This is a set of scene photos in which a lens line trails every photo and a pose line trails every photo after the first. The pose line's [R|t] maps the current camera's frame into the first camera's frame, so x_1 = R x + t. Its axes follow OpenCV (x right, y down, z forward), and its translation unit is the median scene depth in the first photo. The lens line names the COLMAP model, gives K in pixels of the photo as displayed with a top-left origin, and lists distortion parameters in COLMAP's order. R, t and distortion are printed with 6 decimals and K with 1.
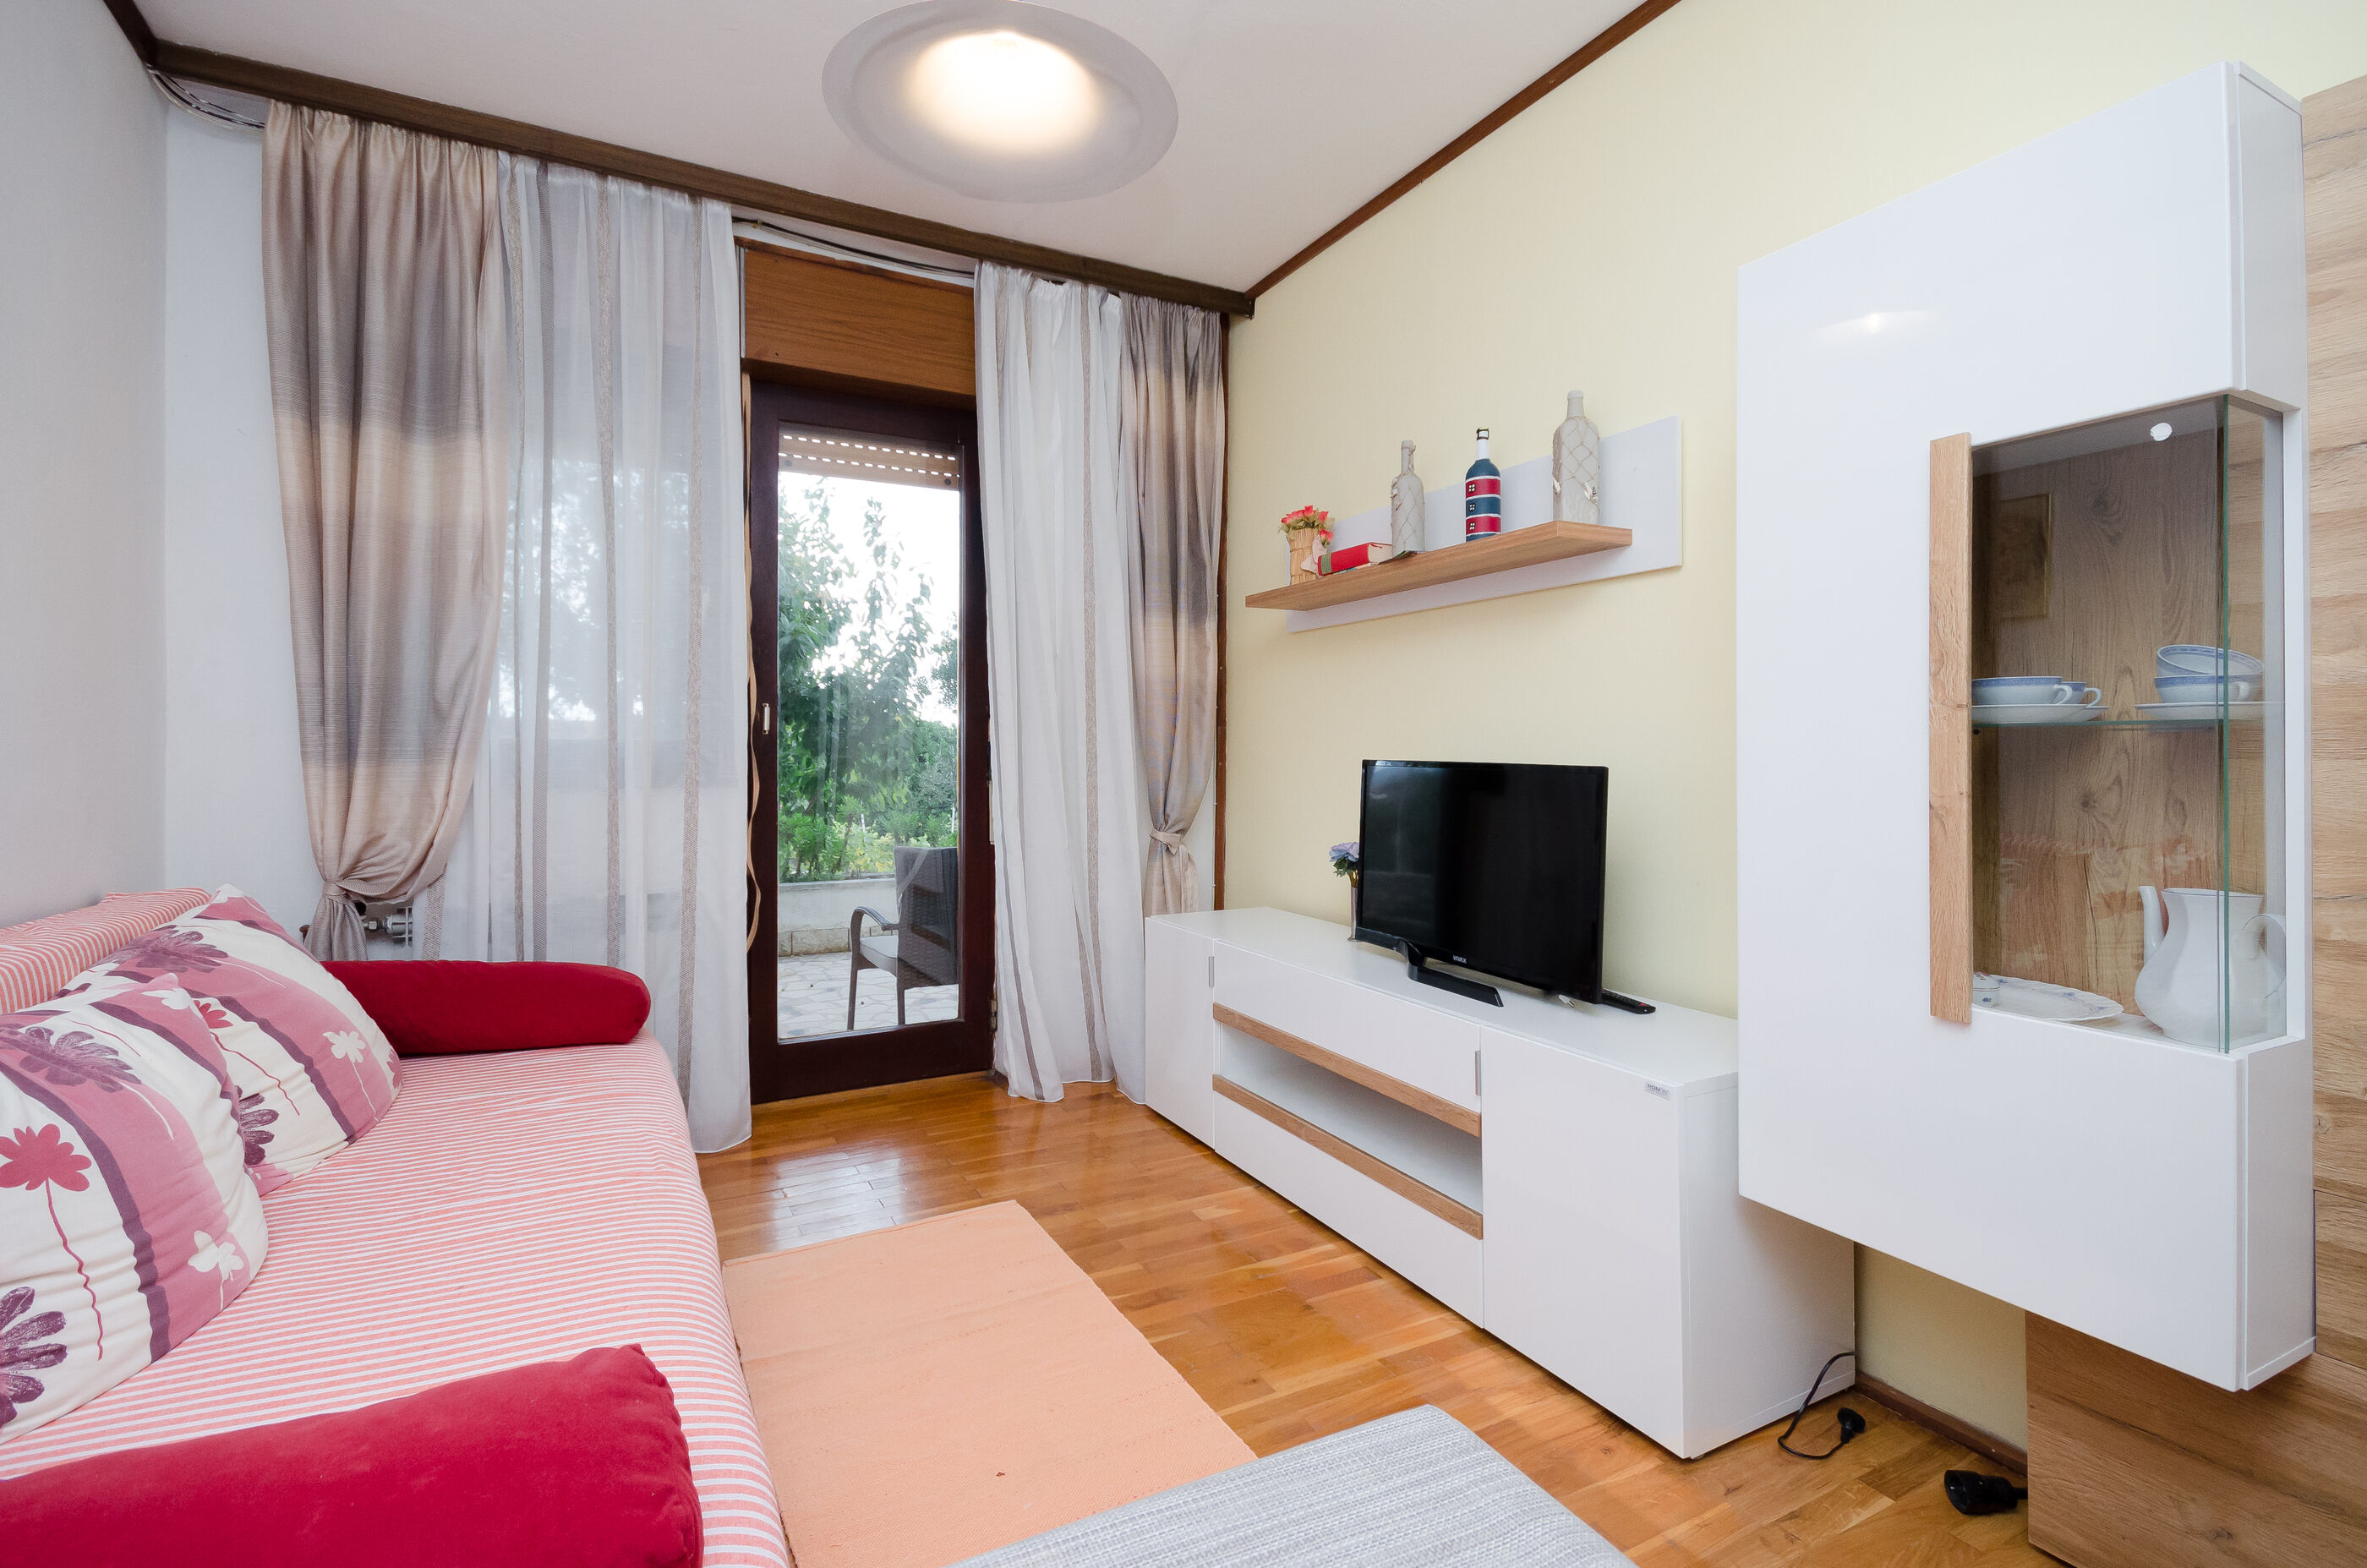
lens RADIAL K [[1102.5, 0, 1209.7], [0, 1102.5, 771.8], [0, 0, 1]] dist [0.000480, -0.000197]
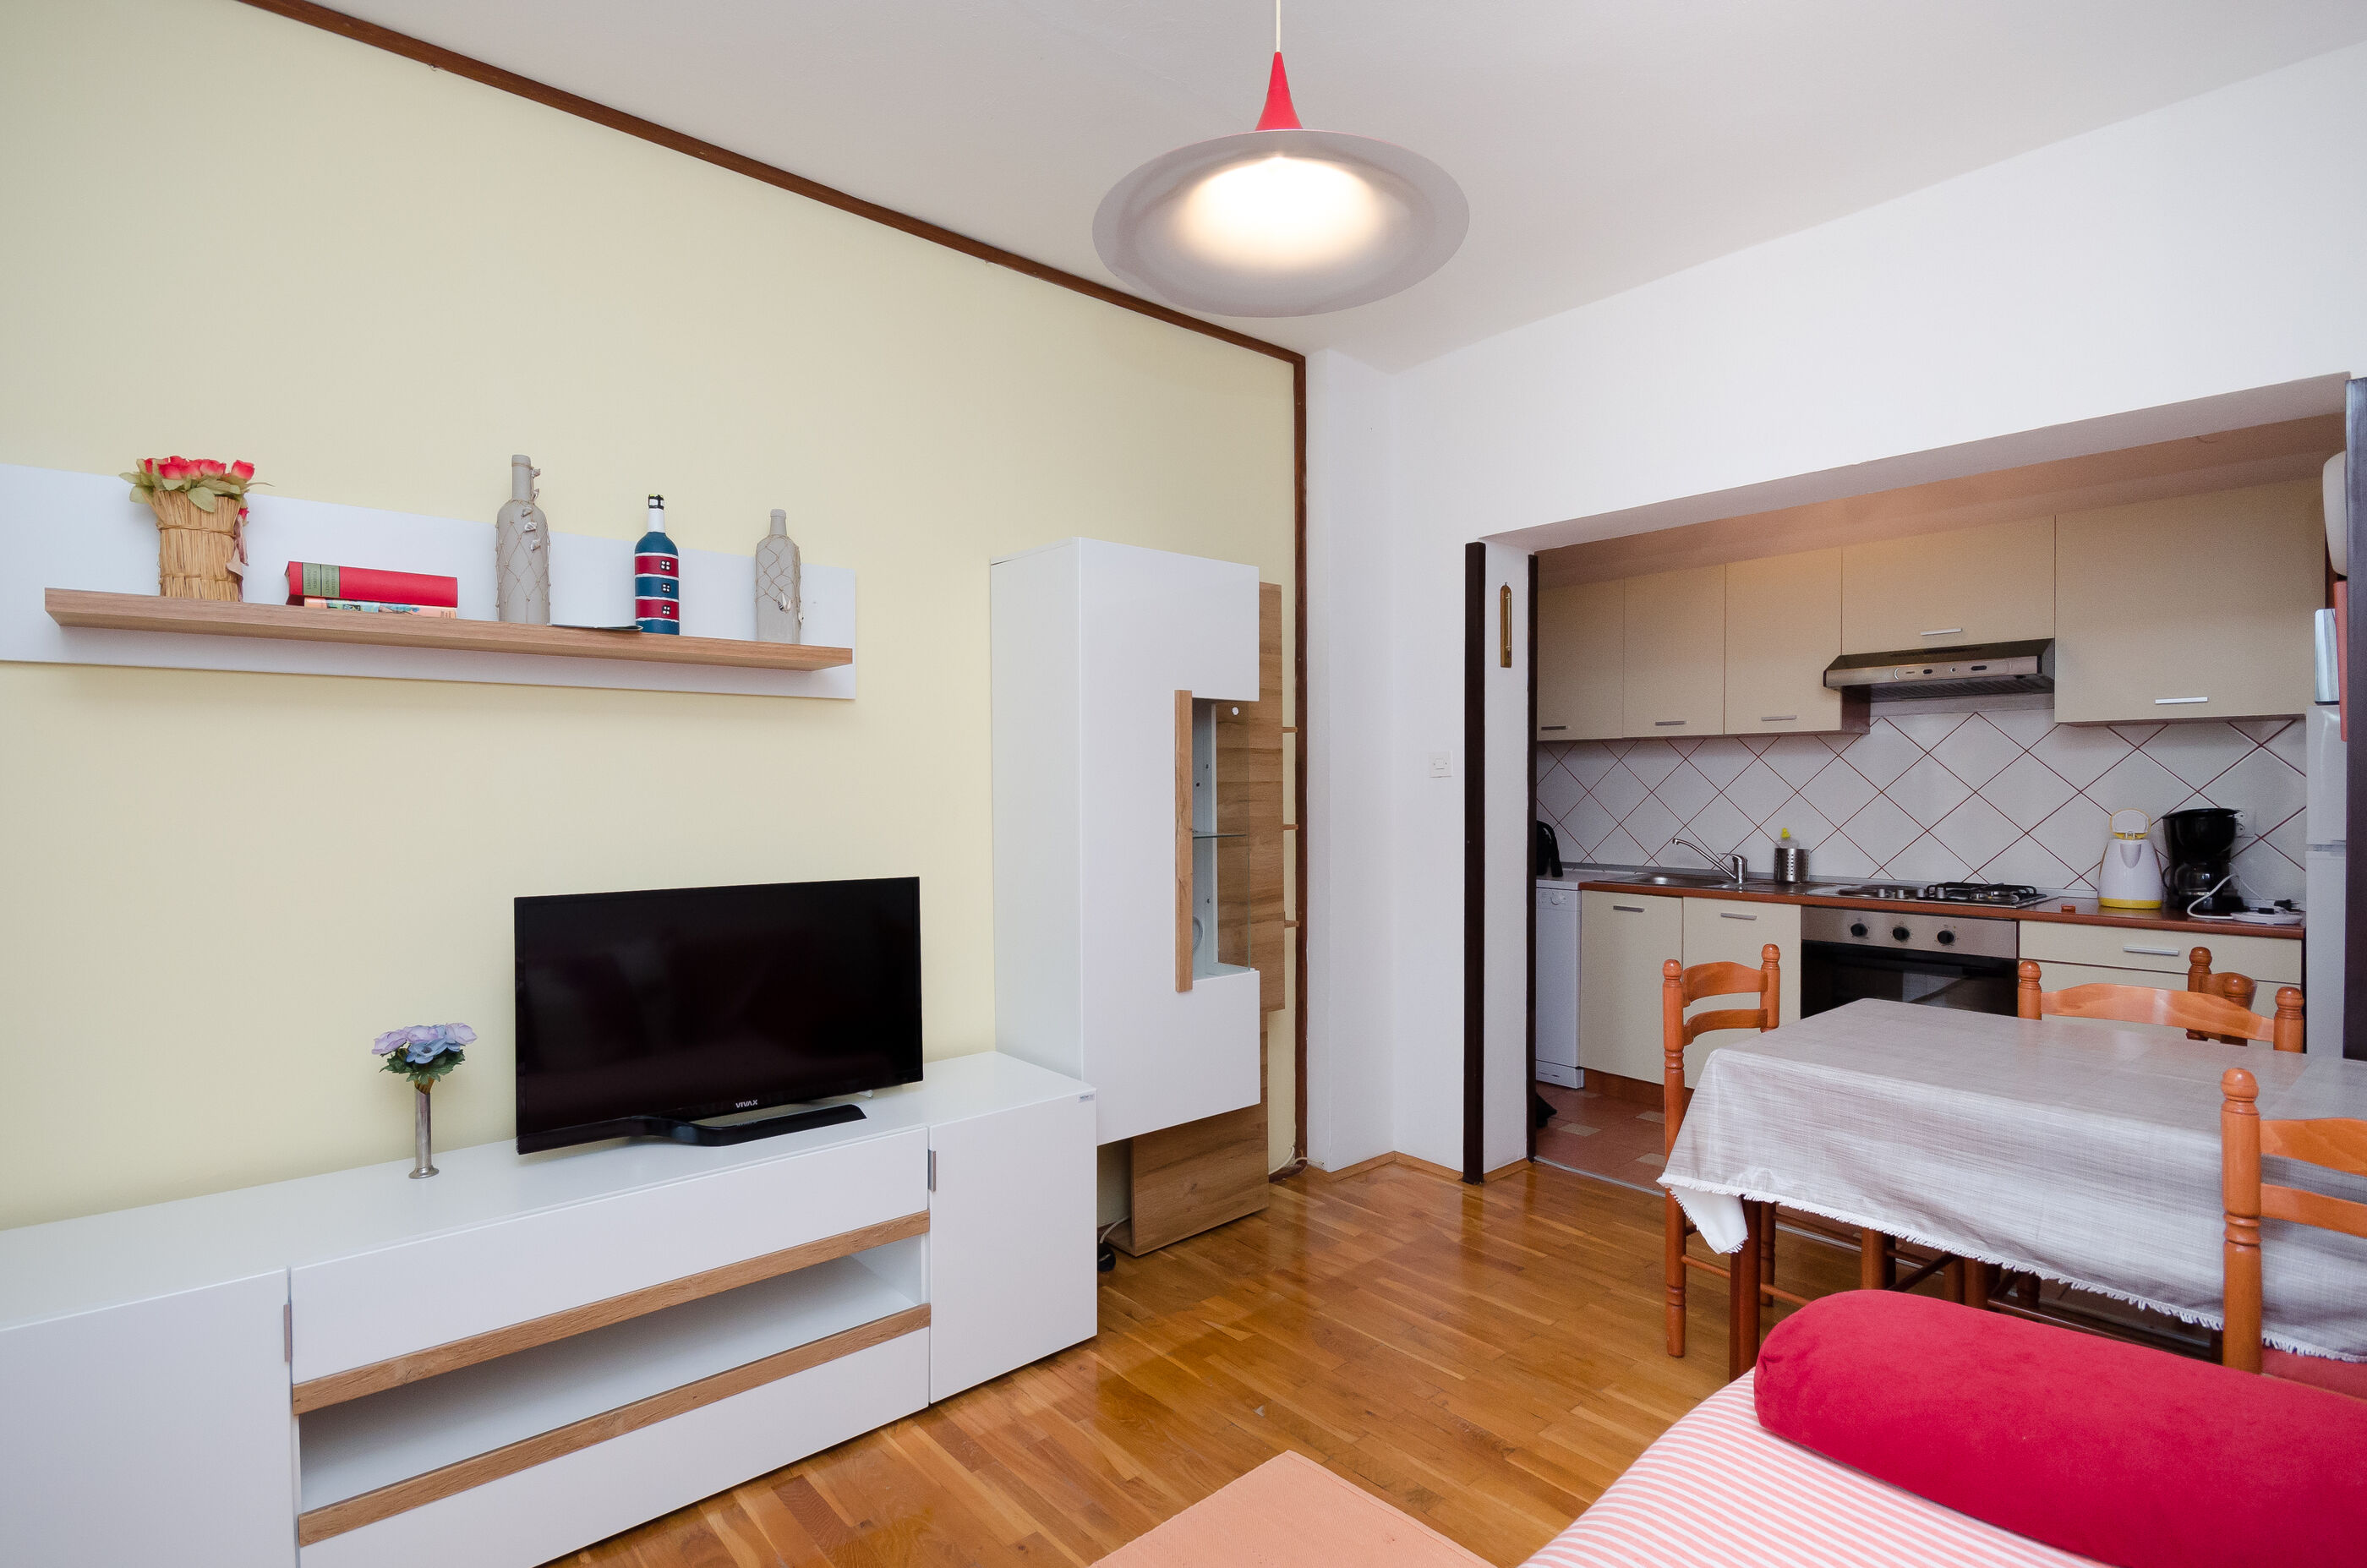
lens RADIAL K [[1102.5, 0, 1209.7], [0, 1102.5, 771.8], [0, 0, 1]] dist [0.000480, -0.000197]
pose [[-0.222555, -0.006156, 0.974901, -0.707341], [0.013583, 0.999863, 0.009414, -0.101064], [-0.974826, 0.015338, -0.222441, 0.790956]]
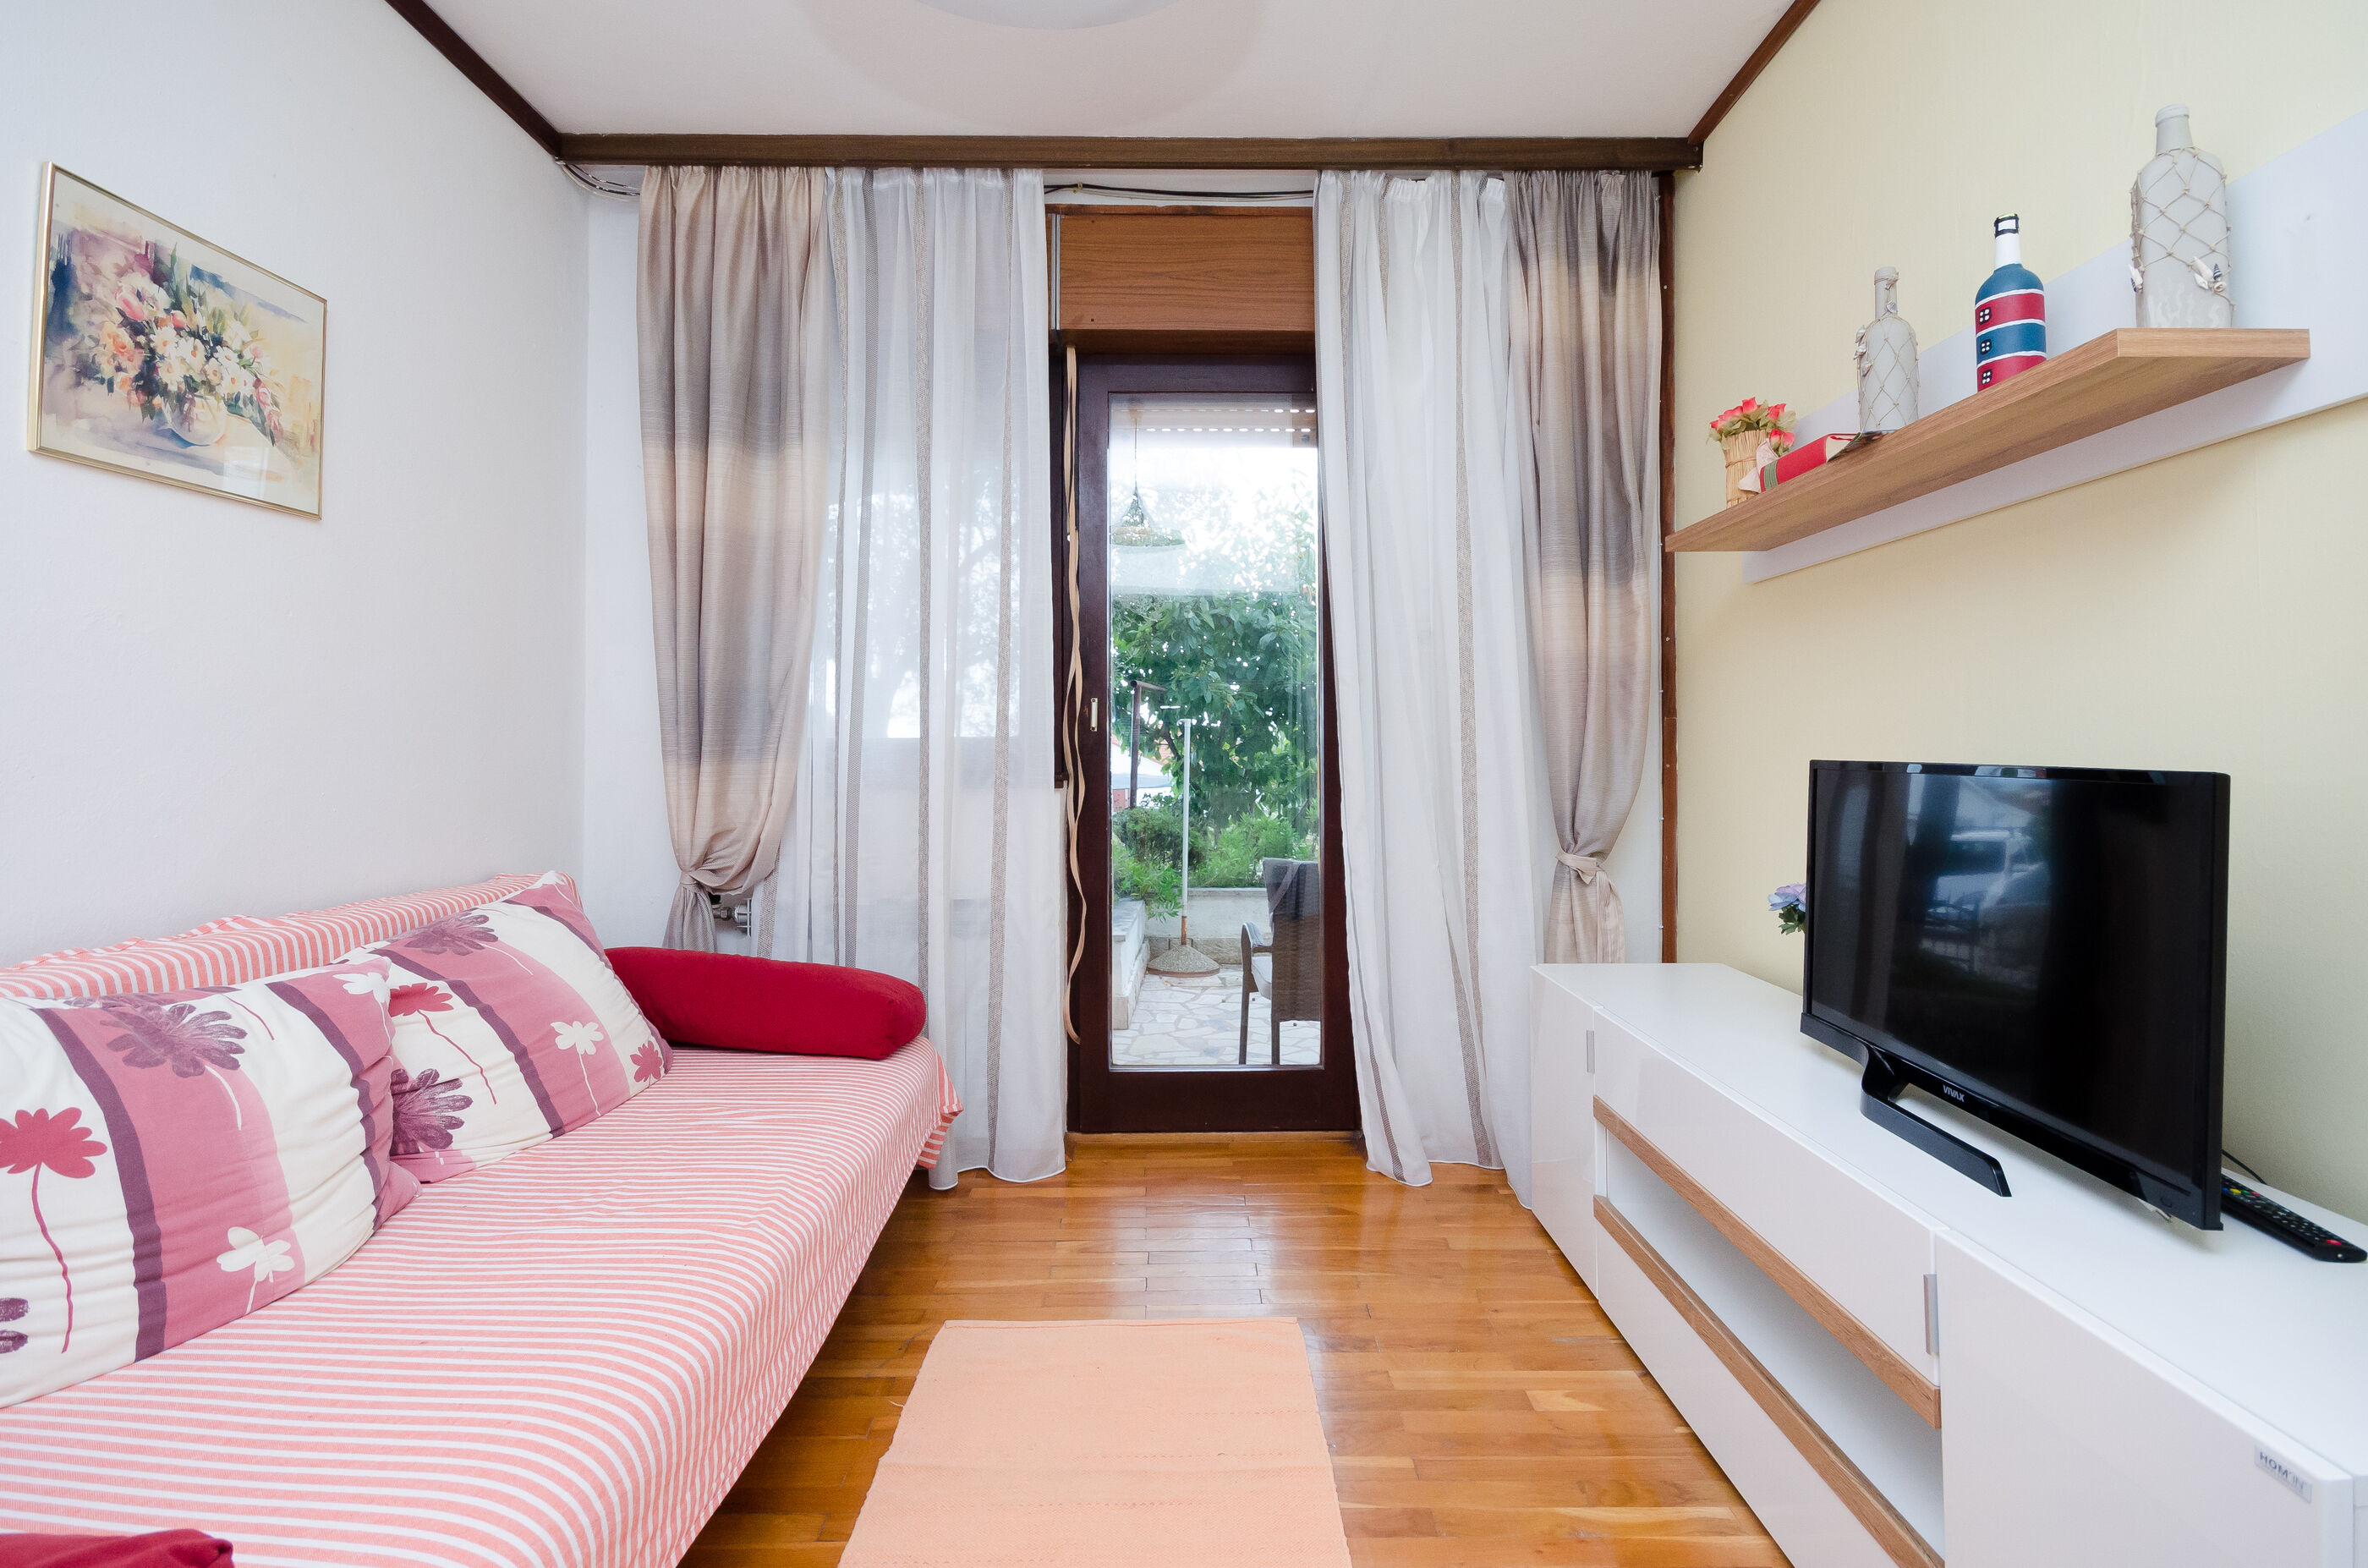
lens RADIAL K [[1148.8, 0, 1182.0], [0, 1148.8, 737.4], [0, 0, 1]] dist [-0.002825, -0.001164]
pose [[0.871287, -0.007976, -0.490709, 0.161255], [-0.007485, 0.999536, -0.029536, -0.001509], [0.490716, 0.029408, 0.870823, 0.237127]]
